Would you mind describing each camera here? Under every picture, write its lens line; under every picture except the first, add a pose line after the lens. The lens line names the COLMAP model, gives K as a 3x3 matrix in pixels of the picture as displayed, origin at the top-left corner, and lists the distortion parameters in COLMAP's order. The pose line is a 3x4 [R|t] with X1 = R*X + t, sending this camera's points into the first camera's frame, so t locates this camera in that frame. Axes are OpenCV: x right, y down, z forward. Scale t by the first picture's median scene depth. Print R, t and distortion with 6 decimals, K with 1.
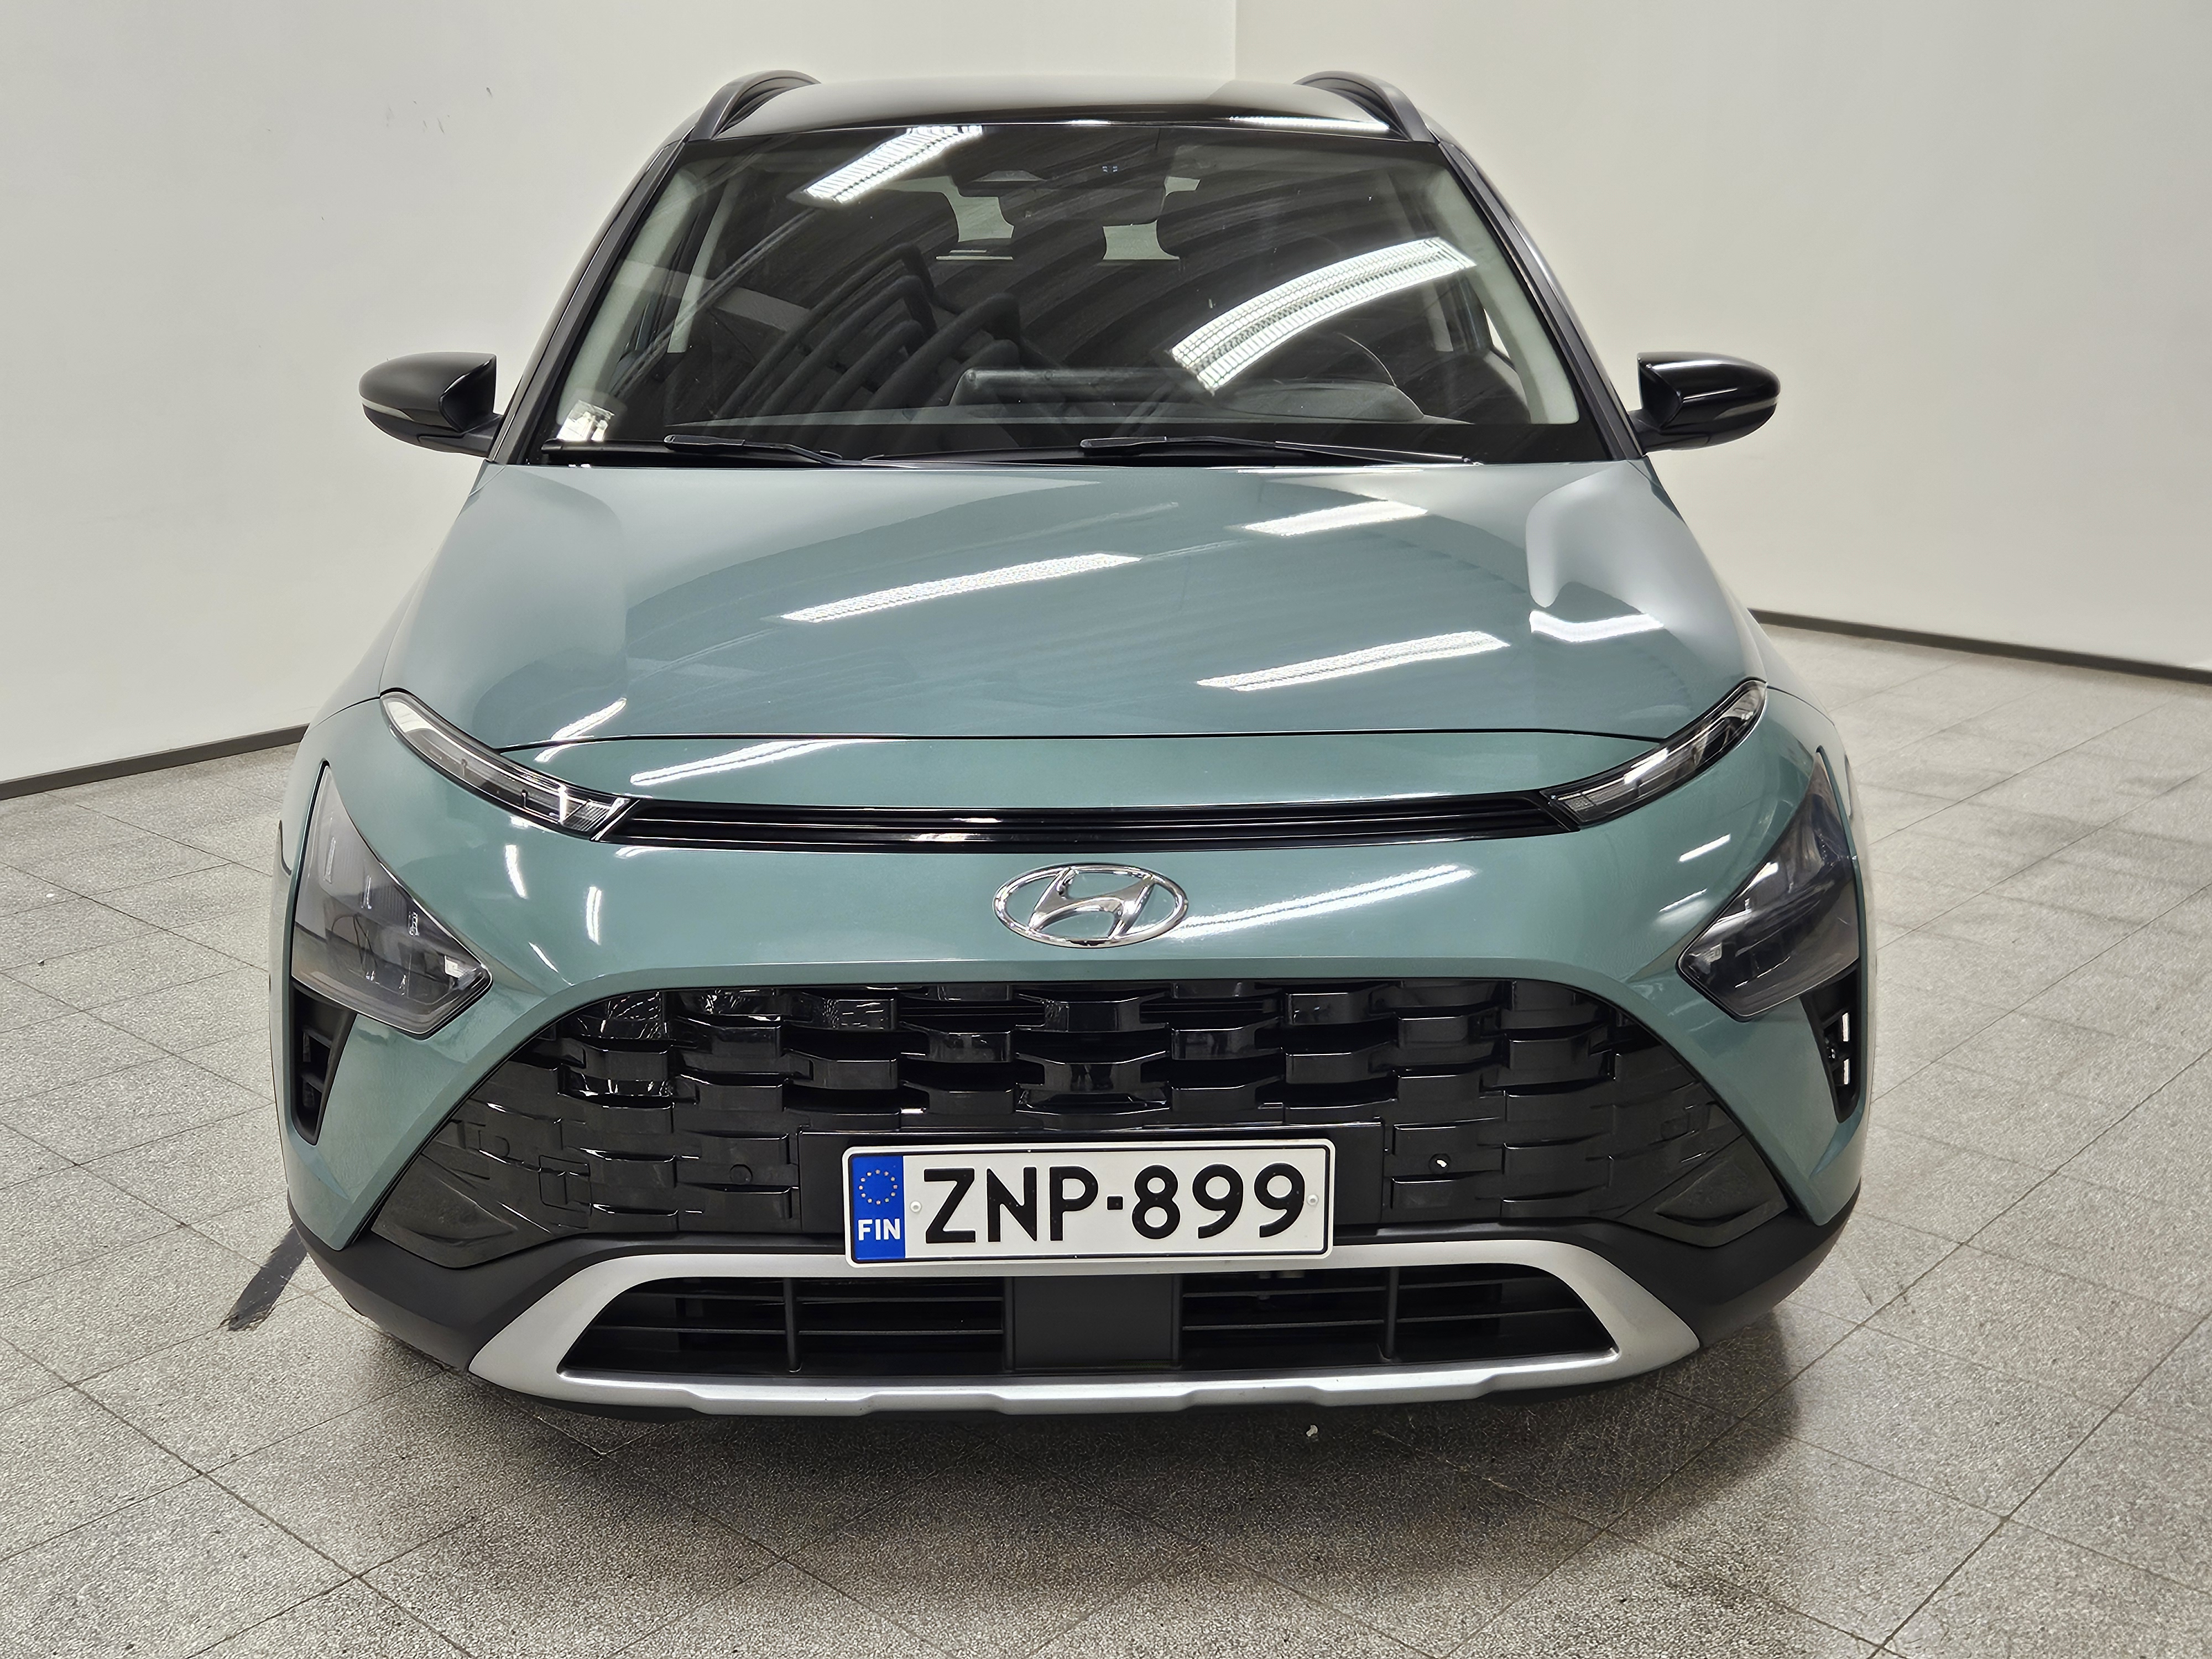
lens RADIAL K [[2372.2, 0, 1099.8], [0, 2372.2, 779.5], [0, 0, 1]] dist [0.044633, -0.009413]
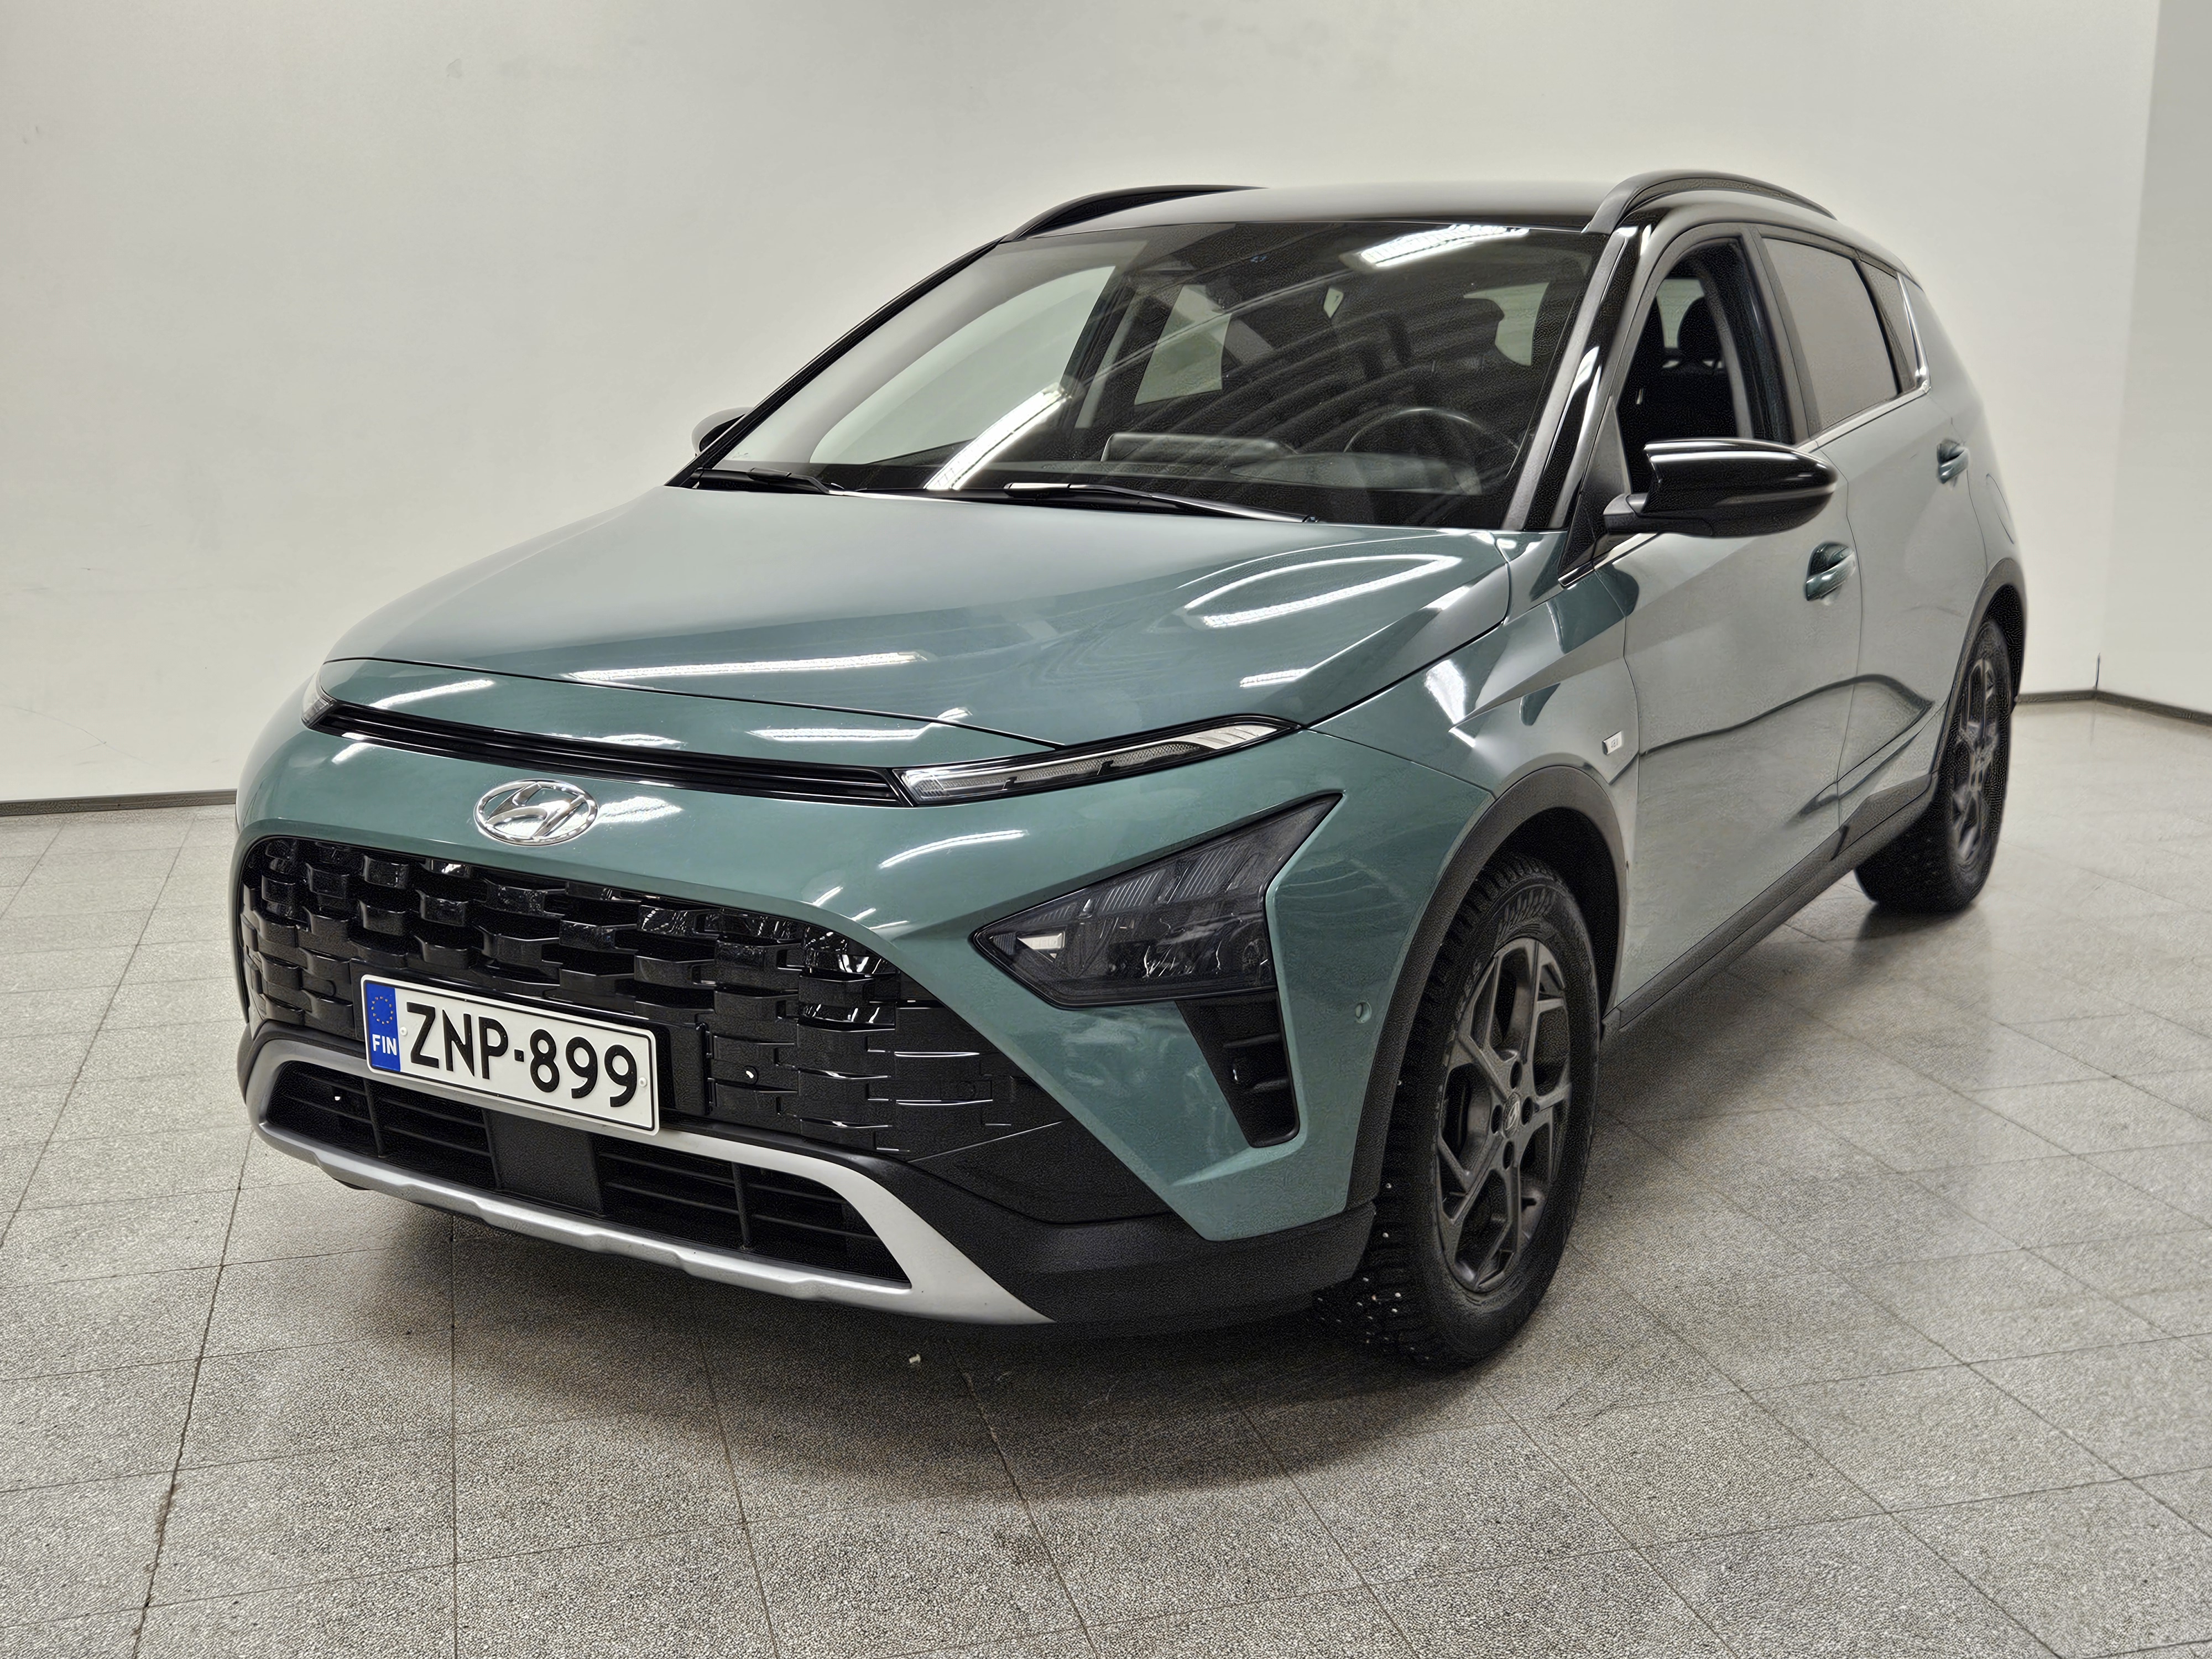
lens RADIAL K [[2372.2, 0, 1099.8], [0, 2372.2, 779.5], [0, 0, 1]] dist [0.044633, -0.009413]
pose [[0.838842, 0.108805, -0.533391, 0.896770], [-0.138644, 0.990212, -0.016049, 0.014867], [0.526424, 0.087414, 0.845717, 0.103767]]
